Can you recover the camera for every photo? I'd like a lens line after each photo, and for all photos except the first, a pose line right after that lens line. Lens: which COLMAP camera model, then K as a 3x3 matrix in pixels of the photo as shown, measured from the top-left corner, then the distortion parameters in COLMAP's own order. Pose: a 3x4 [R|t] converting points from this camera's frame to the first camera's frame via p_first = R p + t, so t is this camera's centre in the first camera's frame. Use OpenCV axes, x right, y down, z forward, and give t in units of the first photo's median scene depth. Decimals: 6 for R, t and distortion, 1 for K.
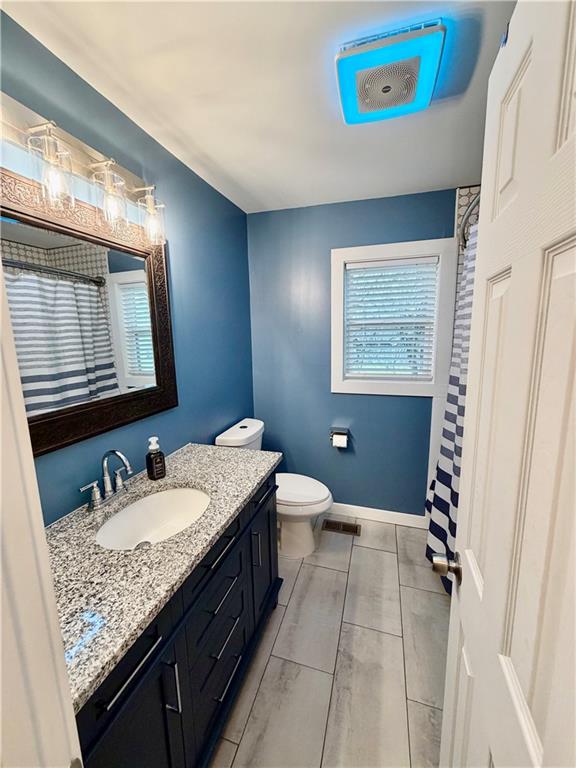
lens RADIAL K [[311.4, 0, 287.6], [0, 311.4, 383.6], [0, 0, 1]] dist [-0.002638, 0.000076]
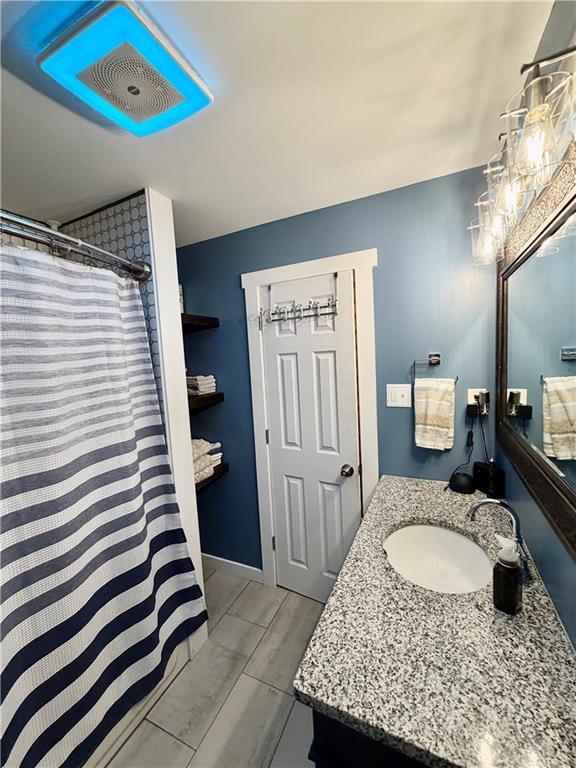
lens RADIAL K [[311.4, 0, 287.8], [0, 311.4, 384.8], [0, 0, 1]] dist [-0.002638, 0.000076]
pose [[-0.987768, 0.059331, 0.144202, -0.115147], [0.093539, 0.965370, 0.243539, -0.318748], [-0.124759, 0.254049, -0.959111, 1.603760]]
